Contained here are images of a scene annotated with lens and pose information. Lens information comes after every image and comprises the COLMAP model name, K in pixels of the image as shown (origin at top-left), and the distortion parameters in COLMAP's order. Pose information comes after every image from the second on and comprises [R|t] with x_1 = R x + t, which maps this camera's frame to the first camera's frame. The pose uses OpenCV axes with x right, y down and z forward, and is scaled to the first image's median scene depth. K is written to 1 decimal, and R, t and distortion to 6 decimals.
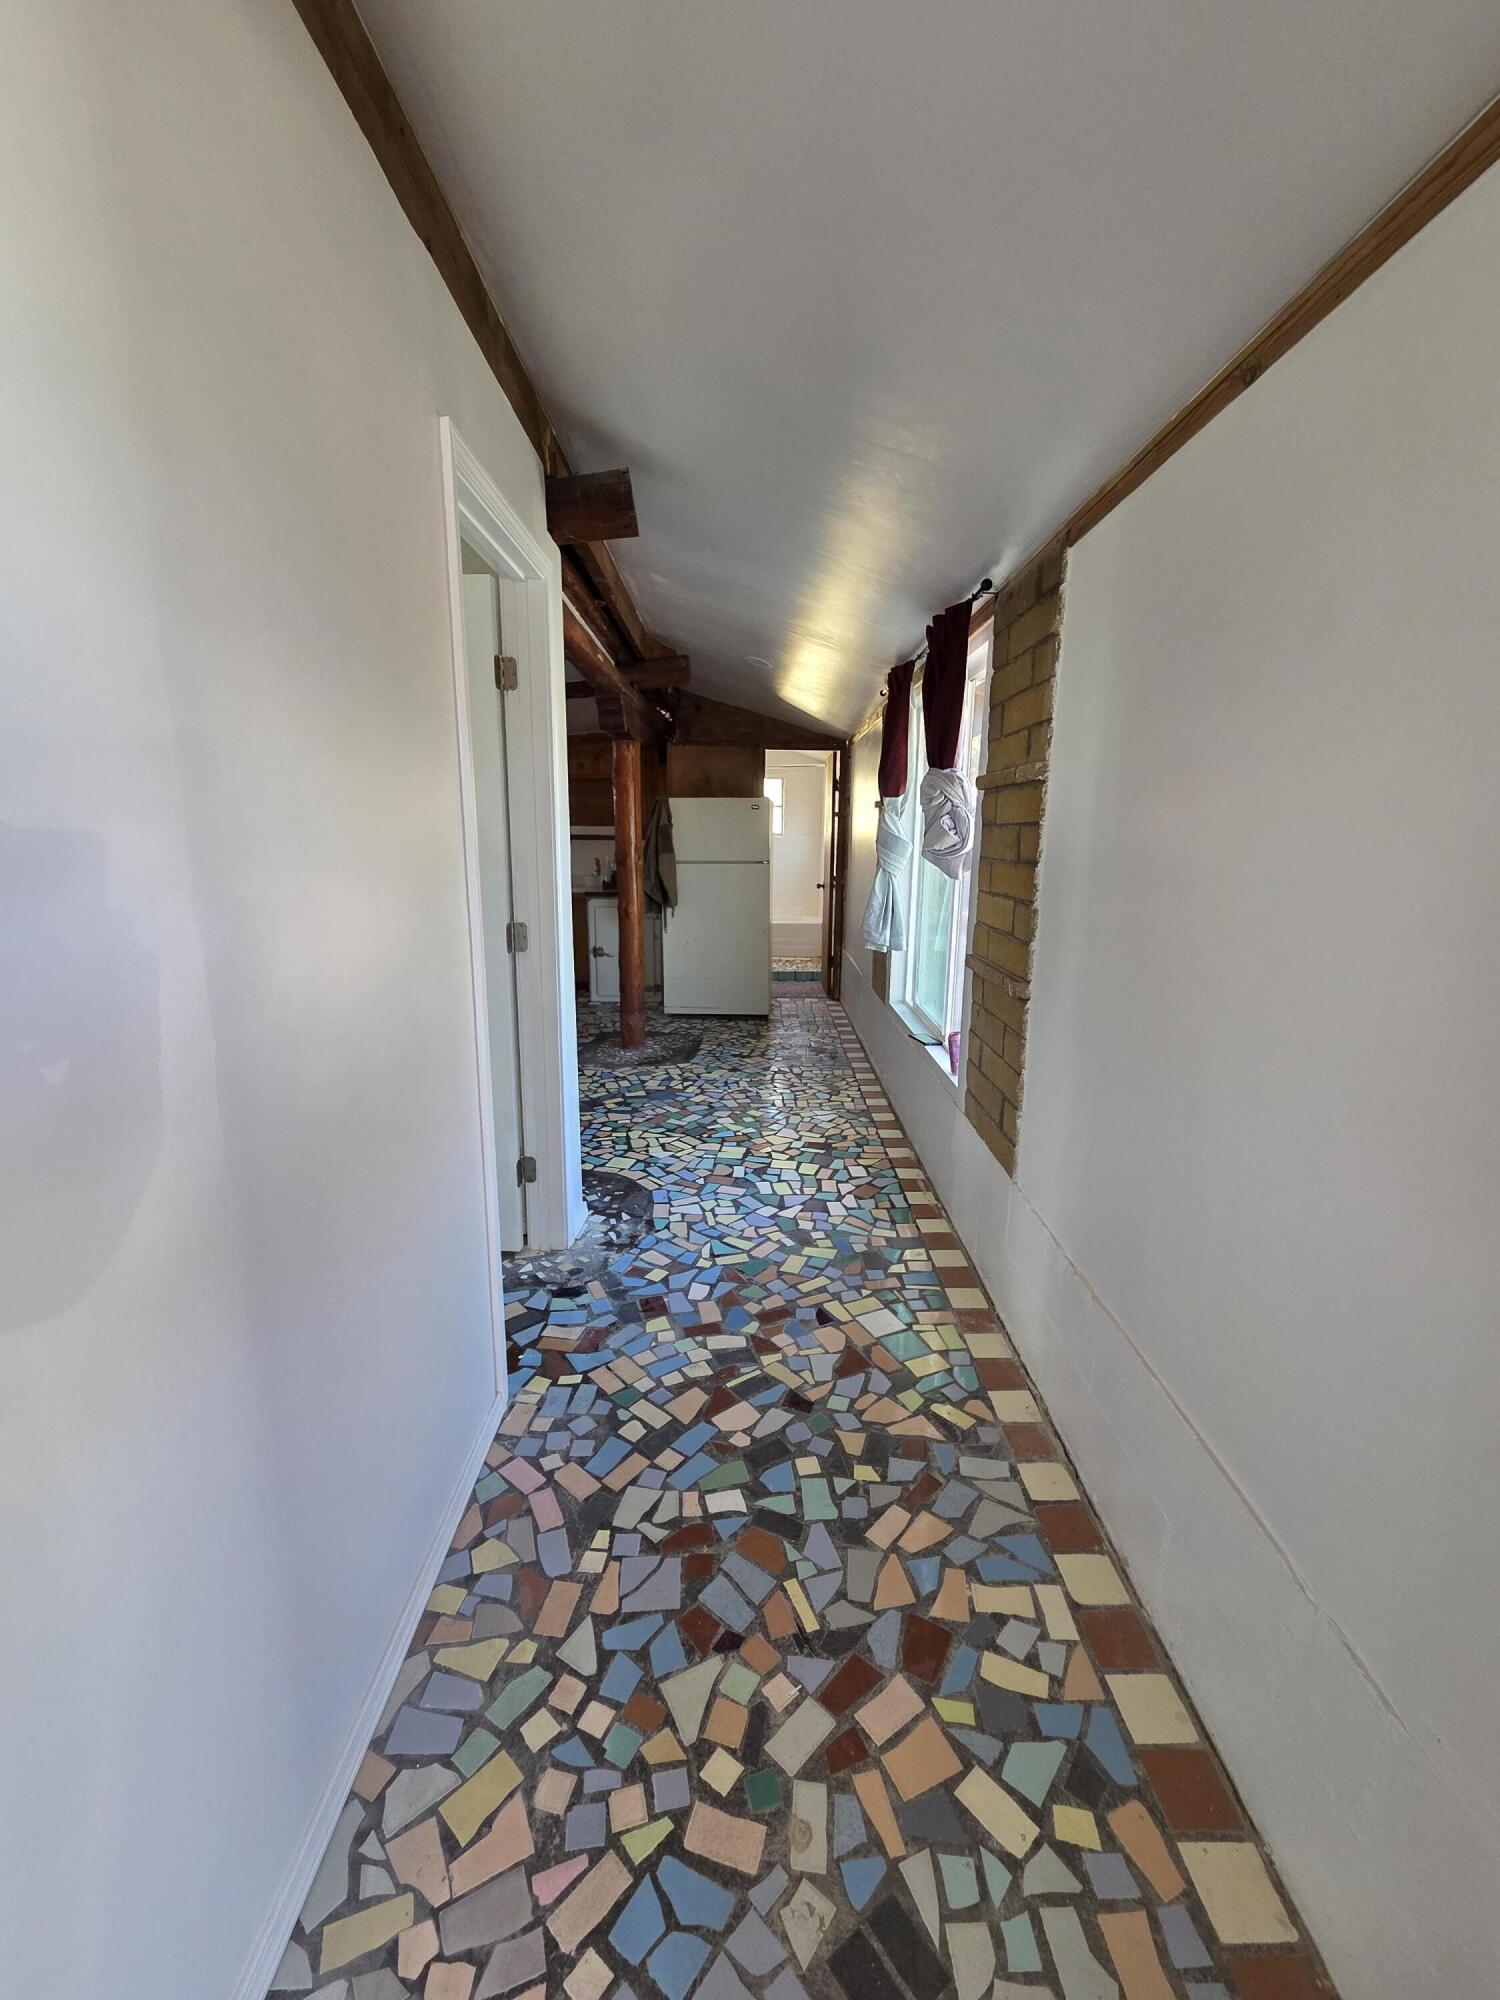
lens RADIAL K [[819.4, 0, 747.4], [0, 819.4, 995.2], [0, 0, 1]] dist [0.001430, 0.000096]
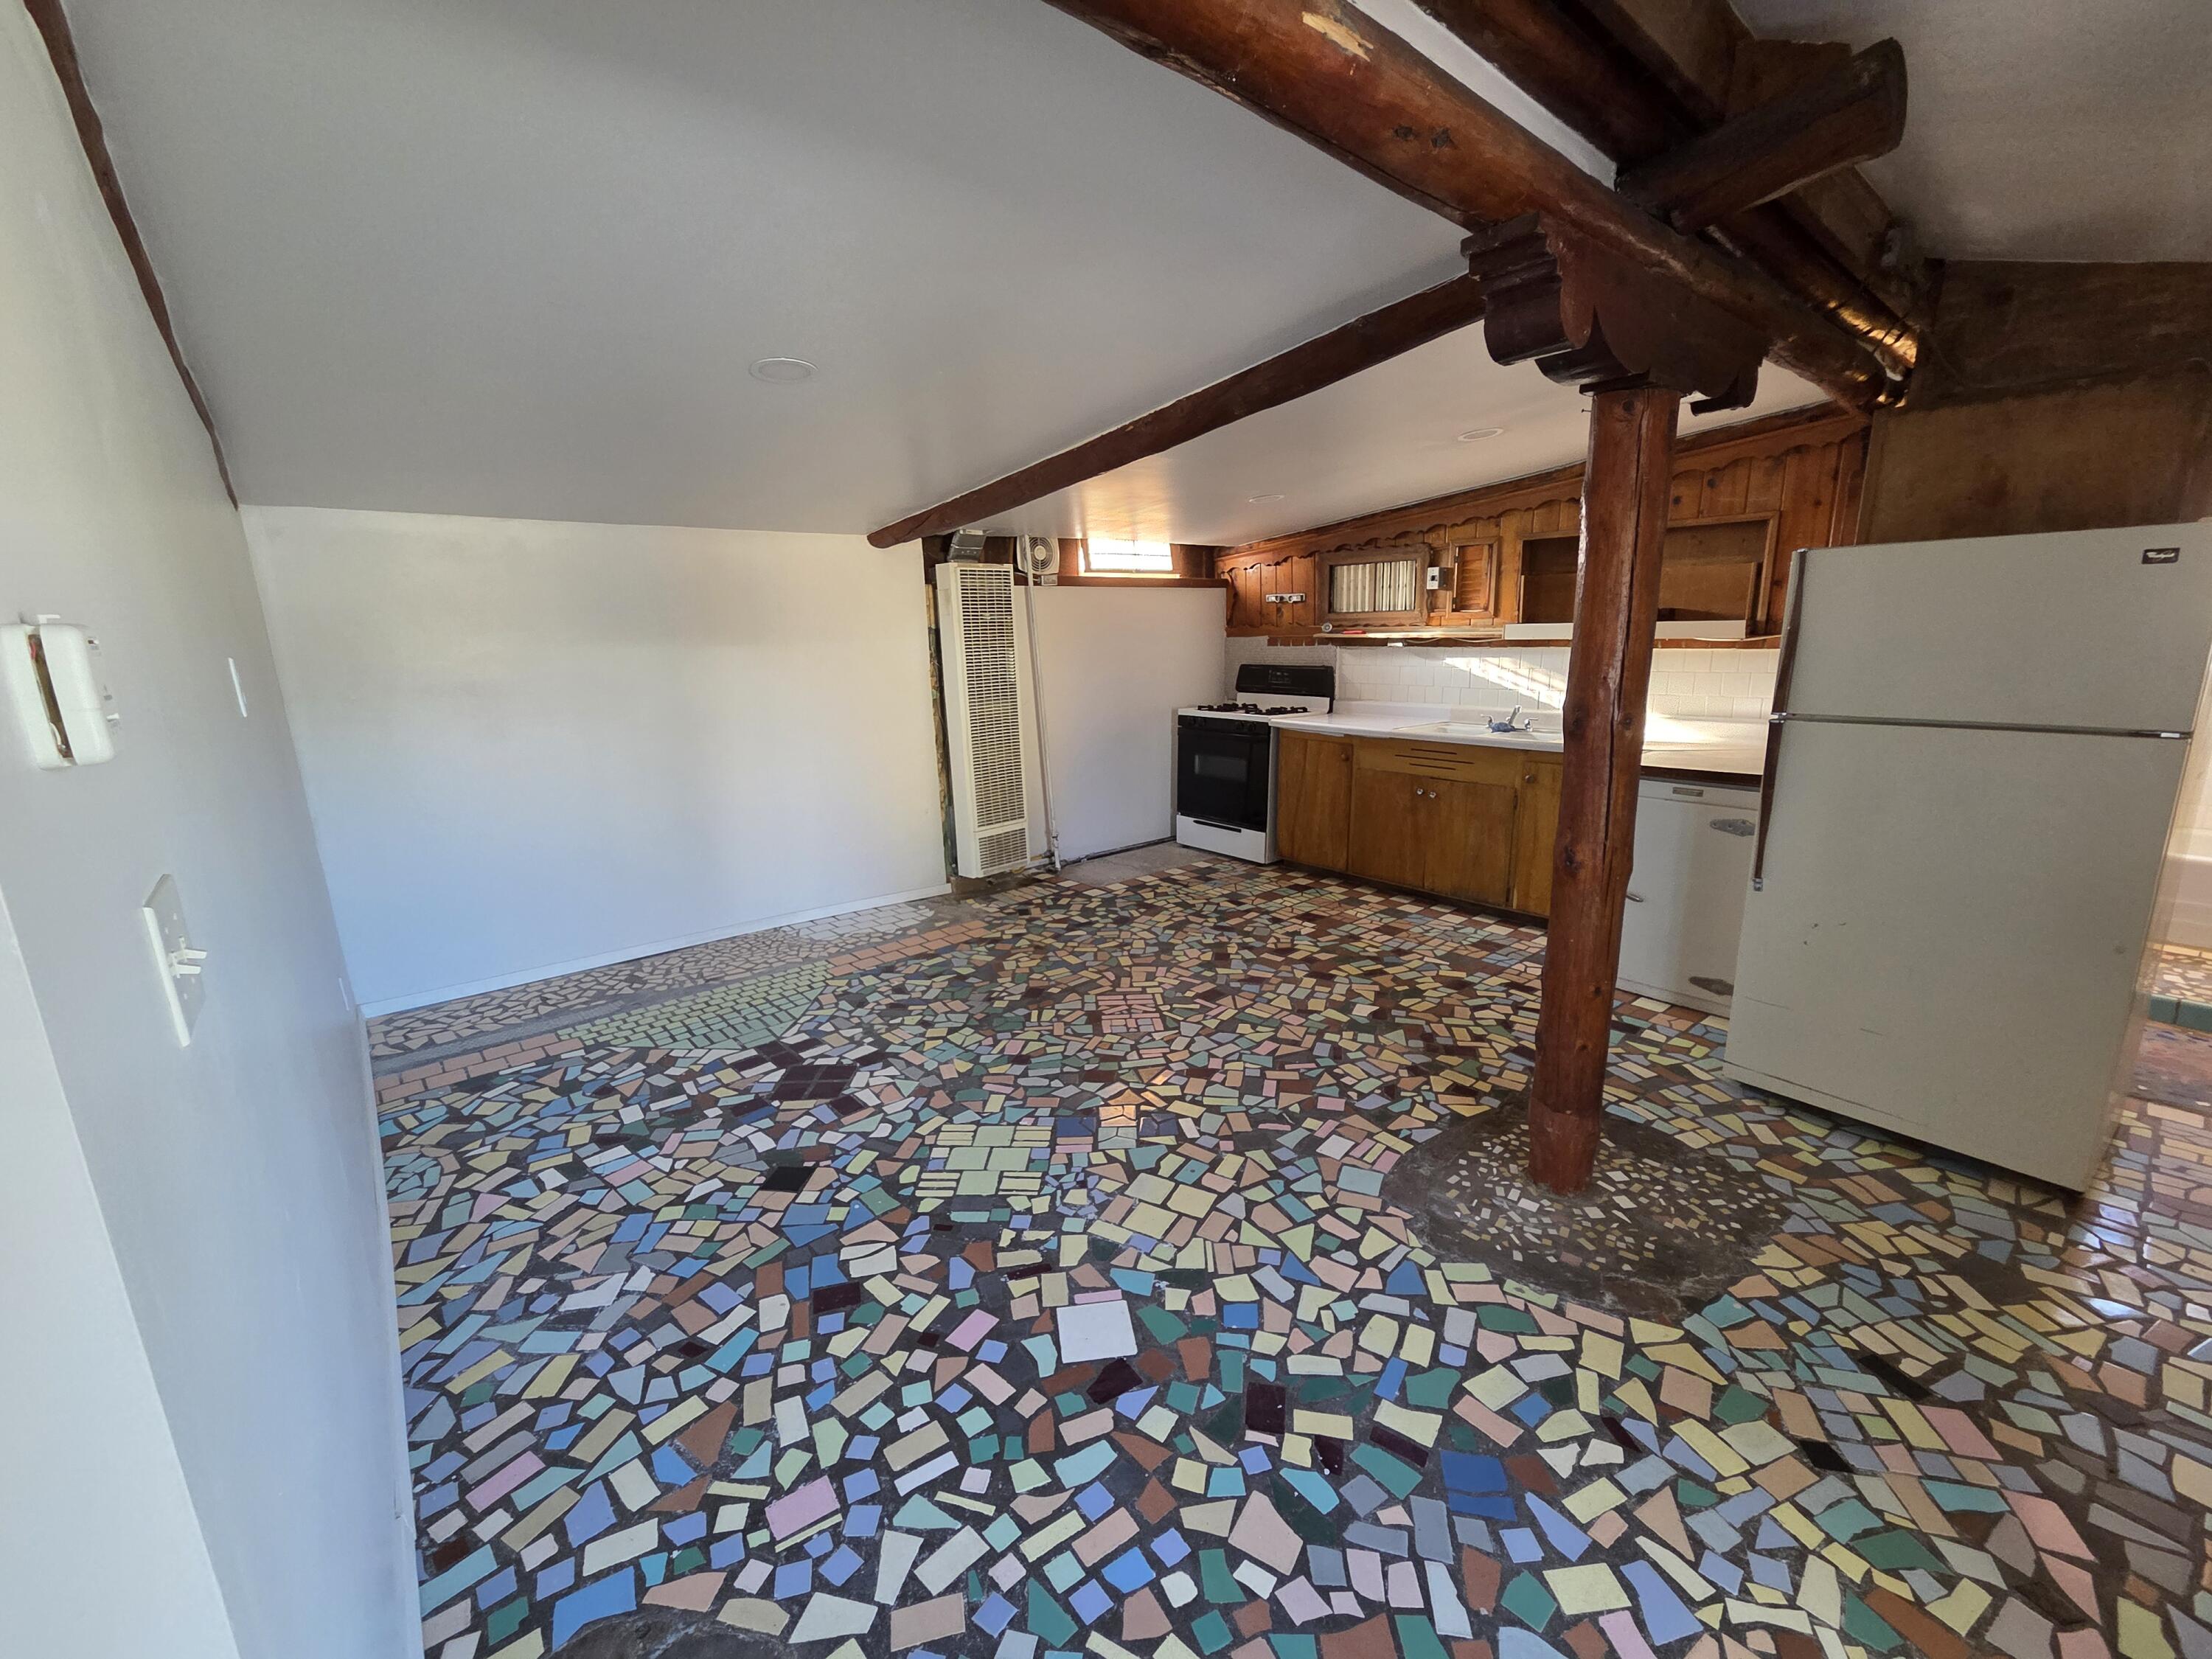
lens RADIAL K [[906.3, 0, 1109.6], [0, 906.3, 834.1], [0, 0, 1]] dist [0.001430, 0.000096]
pose [[0.650522, 0.147705, -0.744986, 0.030468], [-0.124596, 0.988372, 0.087163, -0.143029], [0.749198, 0.036120, 0.661361, 0.649862]]
